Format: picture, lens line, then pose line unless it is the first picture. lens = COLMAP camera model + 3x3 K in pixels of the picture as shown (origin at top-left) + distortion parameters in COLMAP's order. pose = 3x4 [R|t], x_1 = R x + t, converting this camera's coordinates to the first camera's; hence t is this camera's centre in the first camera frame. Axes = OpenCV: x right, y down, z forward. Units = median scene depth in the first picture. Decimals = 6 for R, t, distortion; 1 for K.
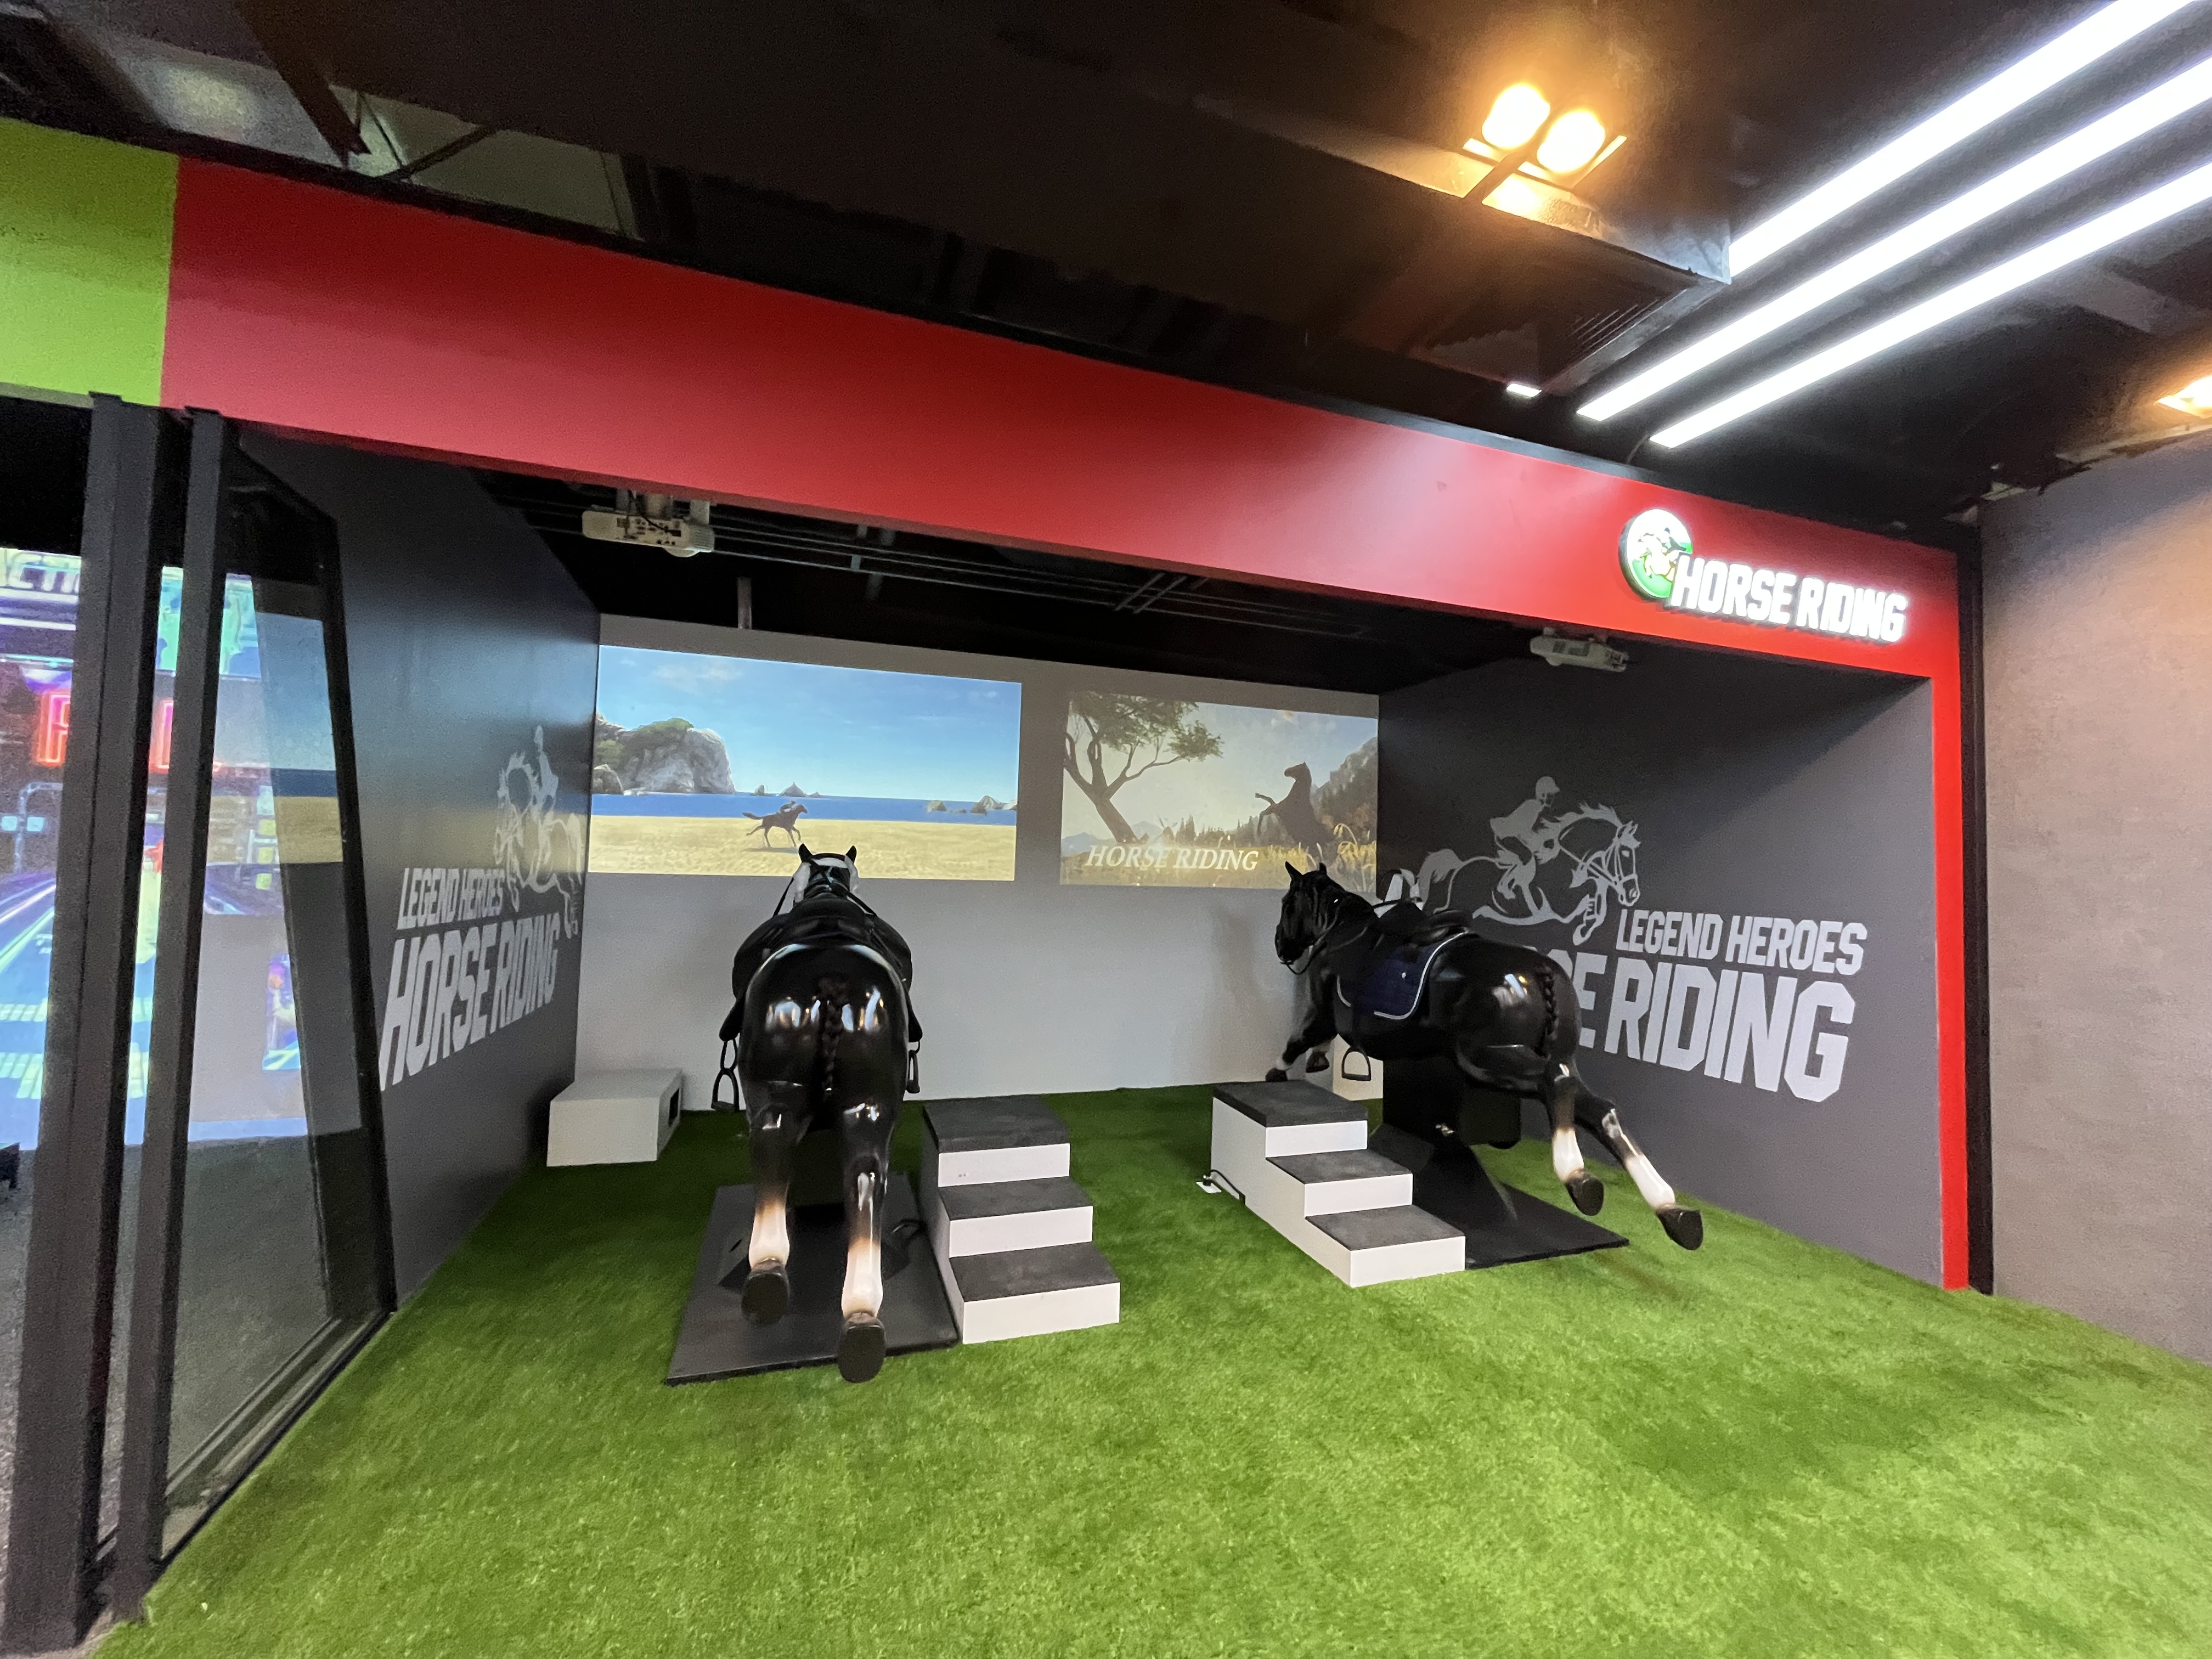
lens RADIAL K [[893.3, 0, 1114.7], [0, 893.3, 828.8], [0, 0, 1]] dist [-0.003864, -0.000138]
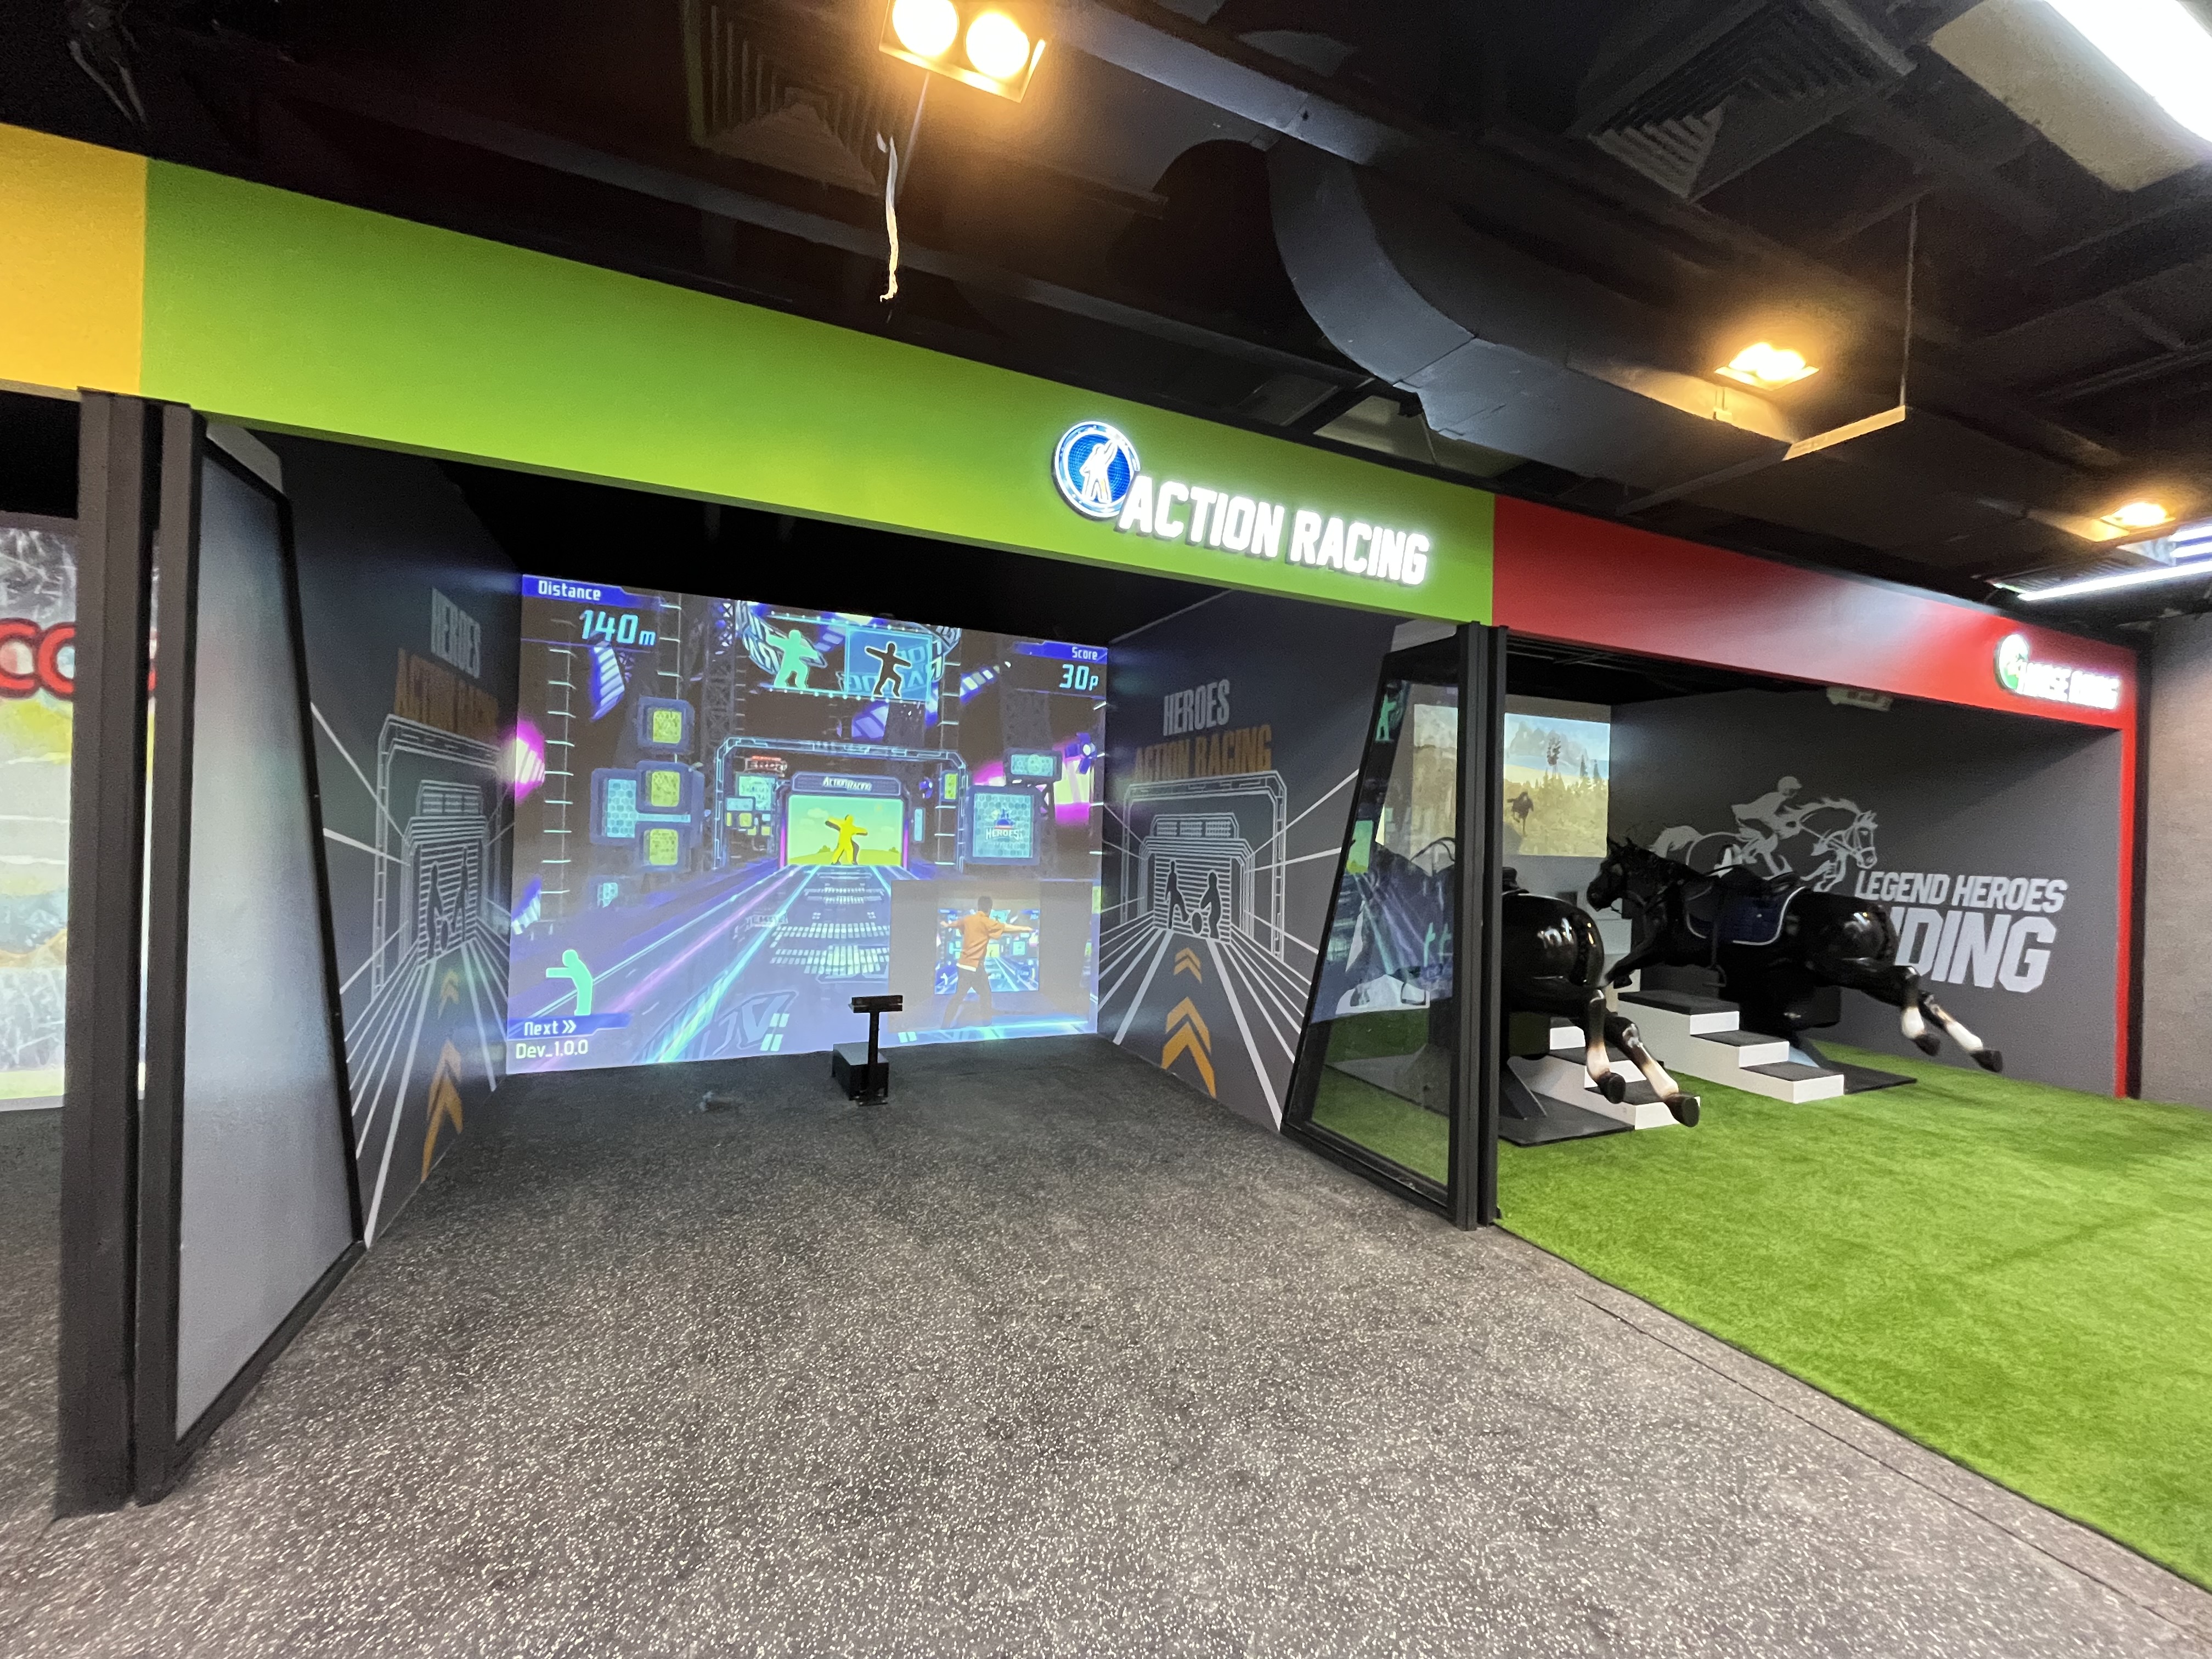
lens RADIAL K [[893.3, 0, 1101.1], [0, 893.3, 828.6], [0, 0, 1]] dist [-0.003864, -0.000138]
pose [[0.996965, -0.000571, 0.077853, -0.924717], [-0.003194, 0.998831, 0.048228, -0.053042], [-0.077789, -0.048331, 0.995798, -0.413260]]
